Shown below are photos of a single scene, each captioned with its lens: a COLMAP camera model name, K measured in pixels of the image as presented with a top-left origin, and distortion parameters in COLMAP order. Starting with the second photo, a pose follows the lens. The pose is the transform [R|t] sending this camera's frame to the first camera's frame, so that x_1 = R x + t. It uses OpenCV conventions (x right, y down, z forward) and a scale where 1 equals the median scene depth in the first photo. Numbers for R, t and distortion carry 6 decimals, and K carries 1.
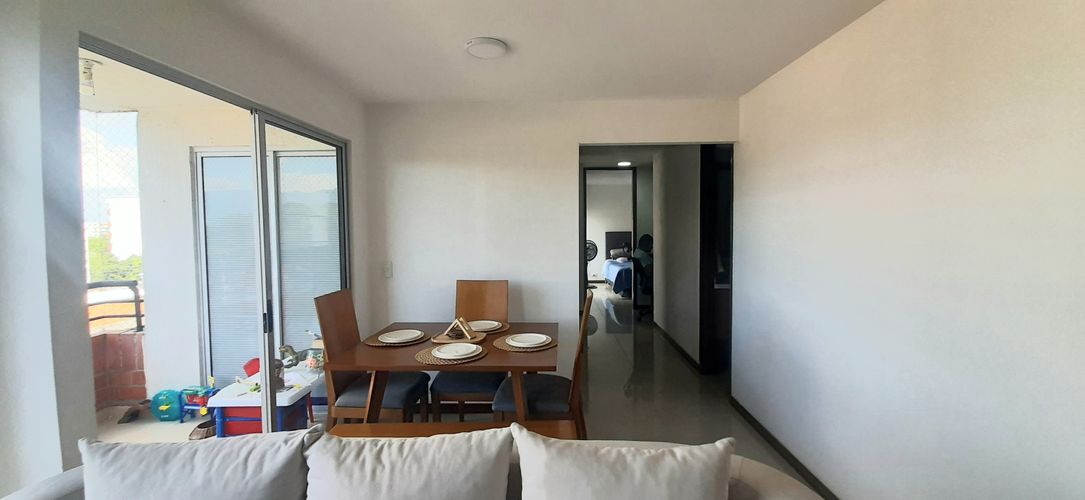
lens RADIAL K [[433.8, 0, 547.7], [0, 433.8, 243.9], [0, 0, 1]] dist [-0.007857, -0.000485]
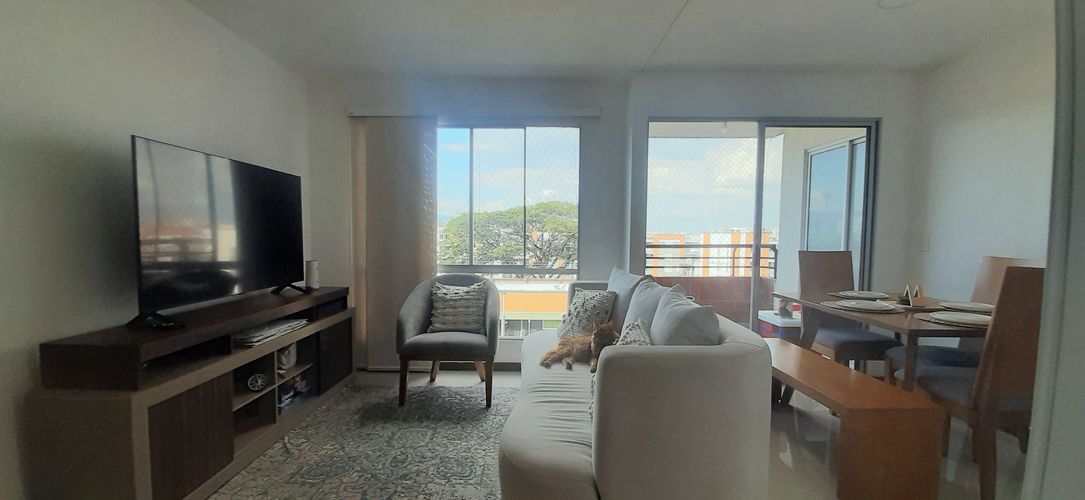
lens RADIAL K [[429.6, 0, 536.2], [0, 429.6, 258.7], [0, 0, 1]] dist [-0.001393, -0.000176]
pose [[0.008599, 0.072209, -0.997352, 0.627950], [-0.056378, 0.995838, 0.071614, 0.082769], [0.998372, 0.055613, 0.012634, 0.149333]]
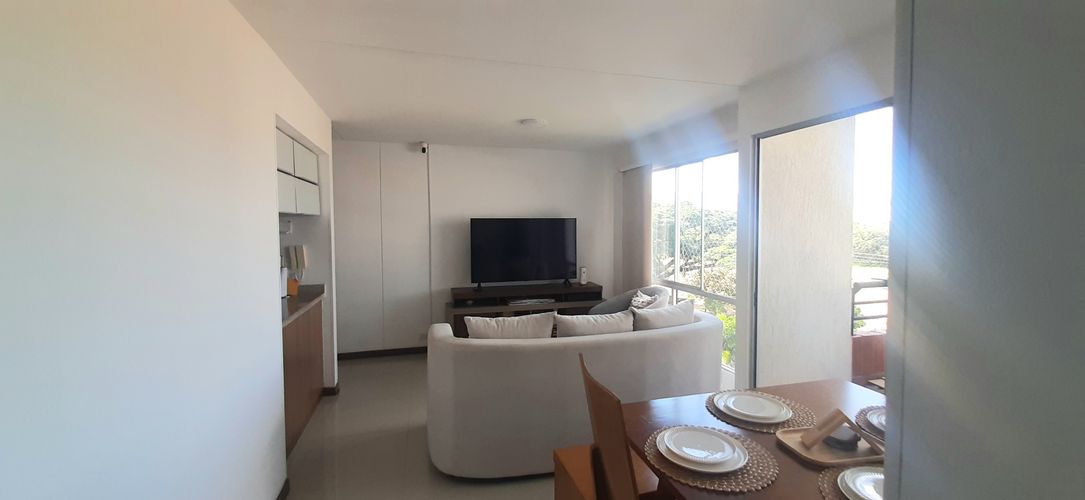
lens RADIAL K [[427.6, 0, 547.4], [0, 427.6, 238.5], [0, 0, 1]] dist [-0.001076, -0.000452]
pose [[-0.955298, 0.023330, -0.294723, 0.243003], [-0.000795, 0.996675, 0.081472, -0.062847], [0.295644, 0.078065, -0.952103, 1.197825]]
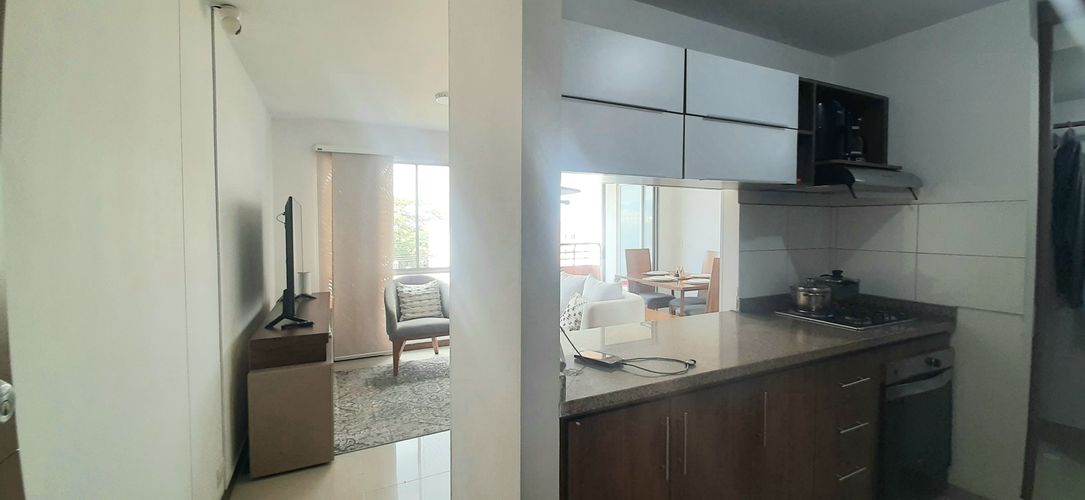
lens RADIAL K [[427.6, 0, 547.4], [0, 427.6, 238.5], [0, 0, 1]] dist [-0.001076, -0.000452]
pose [[0.457421, 0.039334, -0.888380, 1.032996], [-0.046767, 0.998703, 0.020139, 0.034352], [0.888019, 0.032335, 0.458667, -0.318377]]
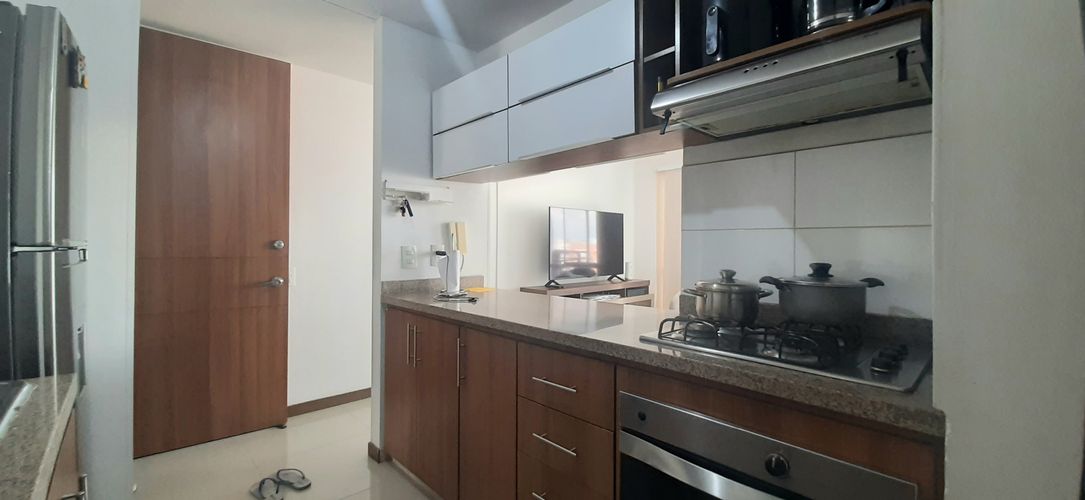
lens RADIAL K [[433.8, 0, 547.7], [0, 433.8, 243.9], [0, 0, 1]] dist [-0.007857, -0.000485]
pose [[-0.713433, 0.003651, -0.700714, 1.047157], [-0.031223, 0.998828, 0.036993, 0.060880], [0.700027, 0.048271, -0.712483, 0.630638]]
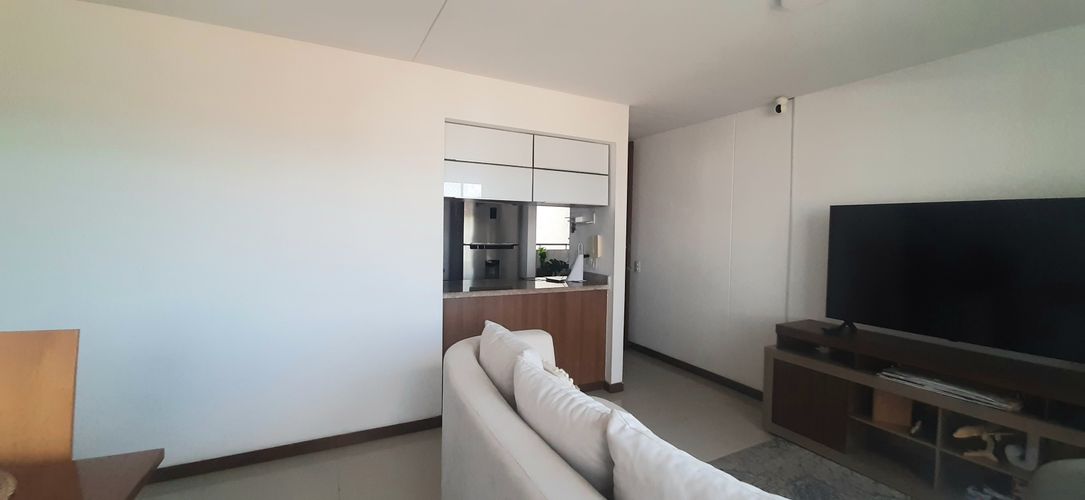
lens RADIAL K [[433.8, 0, 547.7], [0, 433.8, 243.9], [0, 0, 1]] dist [-0.007857, -0.000485]
pose [[-0.468062, -0.033662, 0.883054, -0.489330], [0.020847, 0.998576, 0.049116, 0.014818], [-0.883450, 0.041398, -0.466693, 0.575732]]
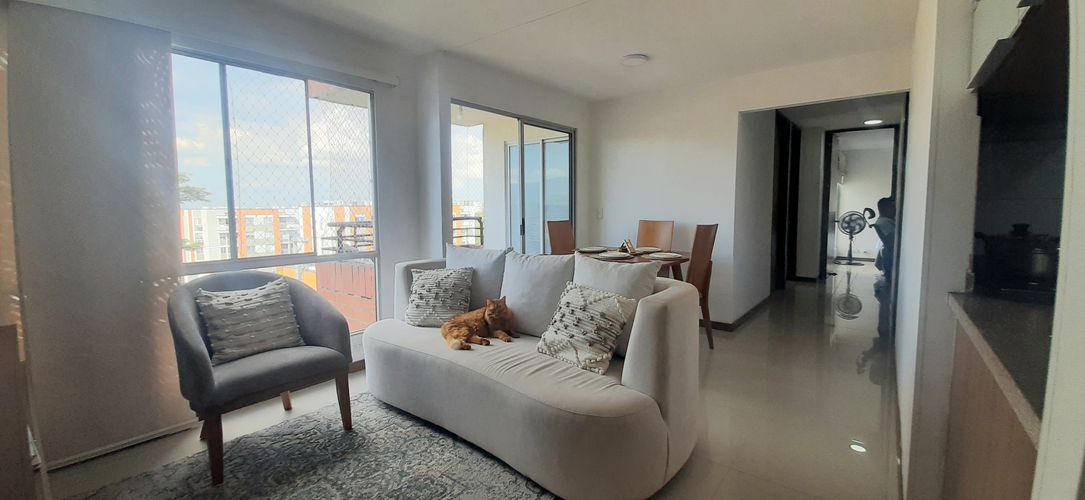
lens RADIAL K [[427.6, 0, 547.4], [0, 427.6, 238.5], [0, 0, 1]] dist [-0.001076, -0.000452]
pose [[0.793920, 0.052436, -0.605757, 0.428049], [-0.032931, 0.998520, 0.043276, 0.098612], [0.607130, -0.014409, 0.794472, -0.316024]]
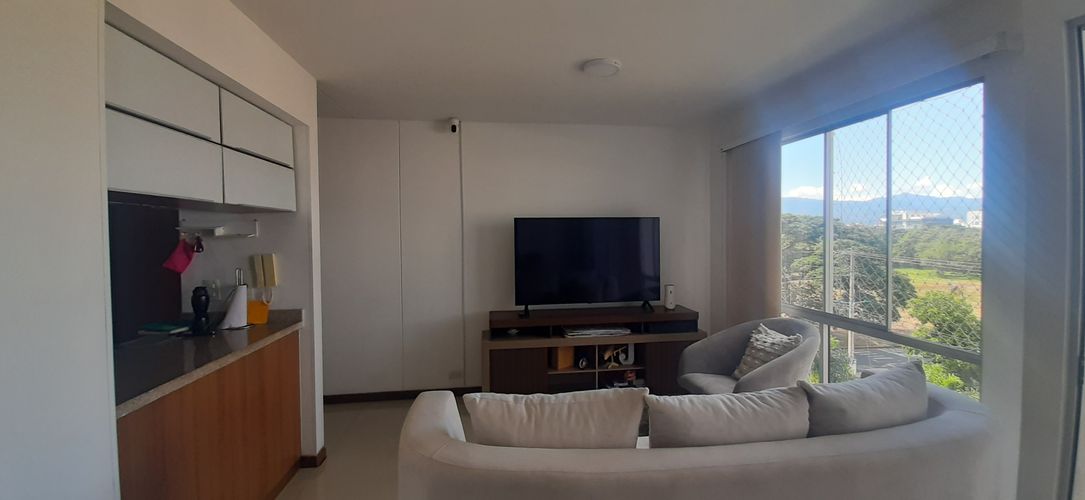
lens RADIAL K [[427.6, 0, 547.4], [0, 427.6, 238.5], [0, 0, 1]] dist [-0.001076, -0.000452]
pose [[-0.989105, 0.020794, -0.145733, 0.128969], [0.012394, 0.998221, 0.058312, -0.018858], [0.146687, 0.055870, -0.987604, 0.776239]]
